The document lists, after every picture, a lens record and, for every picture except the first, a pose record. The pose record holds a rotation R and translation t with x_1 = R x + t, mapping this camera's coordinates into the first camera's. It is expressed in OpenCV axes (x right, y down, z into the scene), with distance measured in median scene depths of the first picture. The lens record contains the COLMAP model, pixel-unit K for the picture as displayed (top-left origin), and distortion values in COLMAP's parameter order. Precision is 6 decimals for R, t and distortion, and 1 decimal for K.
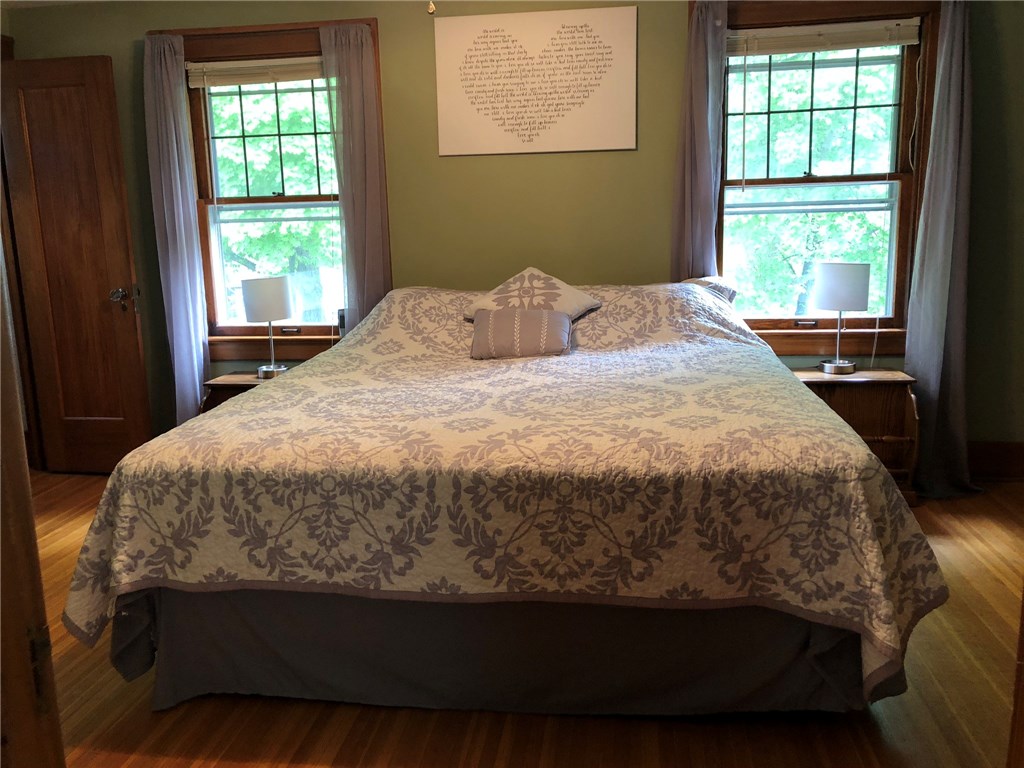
lens RADIAL K [[839.7, 0, 511.6], [0, 839.7, 373.2], [0, 0, 1]] dist [0.026017, -0.001255]
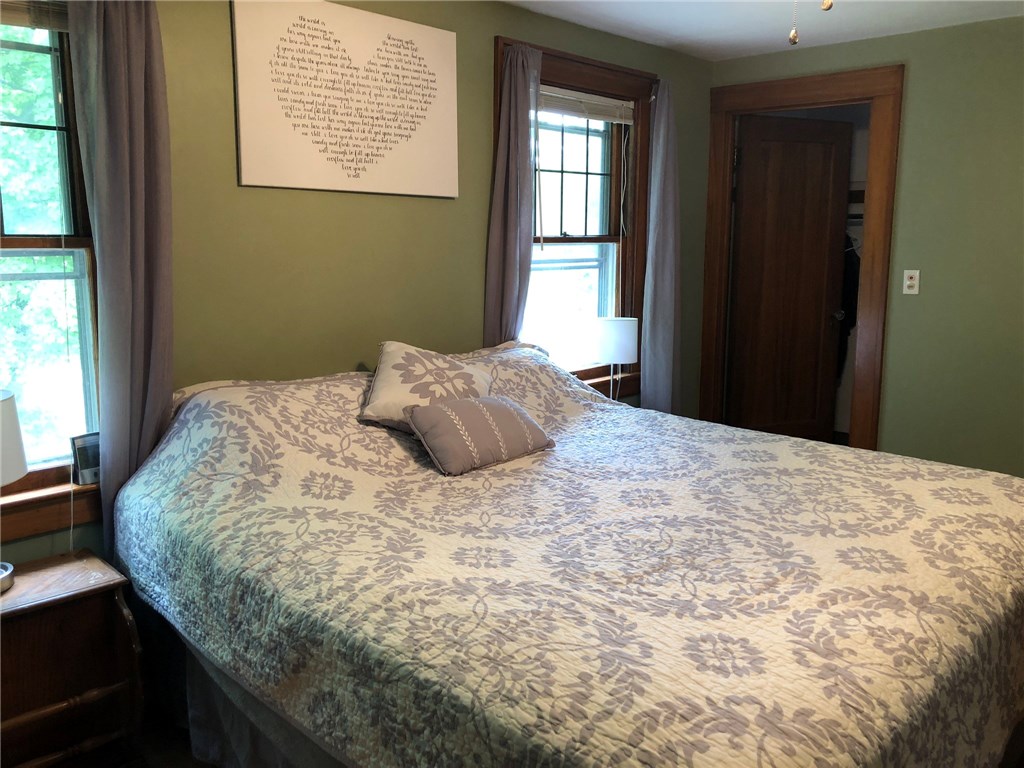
lens RADIAL K [[839.7, 0, 511.6], [0, 839.7, 373.2], [0, 0, 1]] dist [0.026017, -0.001255]
pose [[0.598961, -0.100010, 0.794509, -0.523278], [0.117284, 0.992427, 0.036505, -0.112080], [-0.792143, 0.071318, 0.606154, 0.445771]]
